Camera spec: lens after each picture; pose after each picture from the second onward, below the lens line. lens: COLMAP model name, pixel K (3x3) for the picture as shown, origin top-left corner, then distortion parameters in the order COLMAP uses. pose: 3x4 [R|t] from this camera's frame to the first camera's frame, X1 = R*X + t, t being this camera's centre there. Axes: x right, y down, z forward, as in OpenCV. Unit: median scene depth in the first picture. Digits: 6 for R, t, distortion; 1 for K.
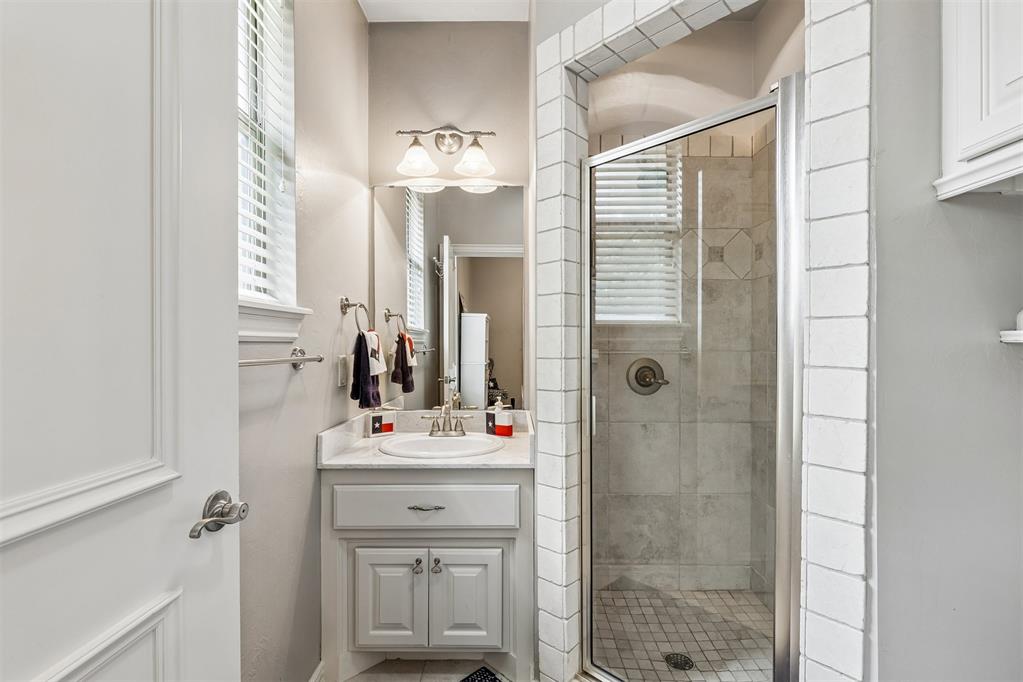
lens RADIAL K [[463.1, 0, 512.8], [0, 463.1, 344.5], [0, 0, 1]] dist [0.003578, -0.000427]
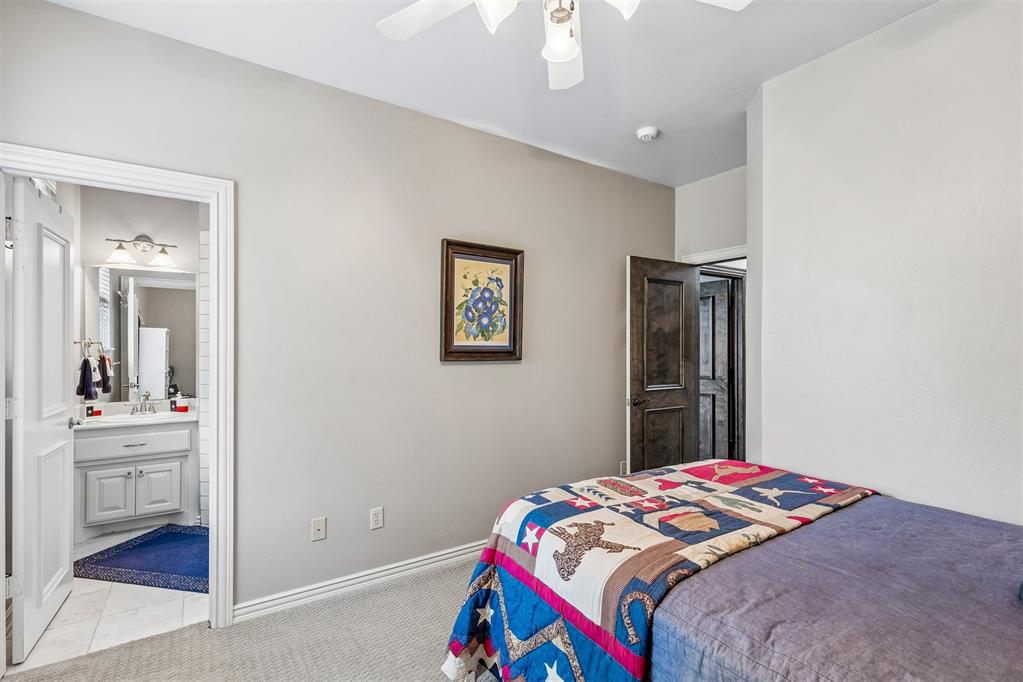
lens RADIAL K [[463.1, 0, 506.2], [0, 463.1, 346.5], [0, 0, 1]] dist [0.003578, -0.000427]
pose [[0.835951, 0.001882, 0.548801, 0.044486], [-0.002974, 0.999995, 0.001101, -0.068790], [-0.548796, -0.002553, 0.835952, -1.245531]]
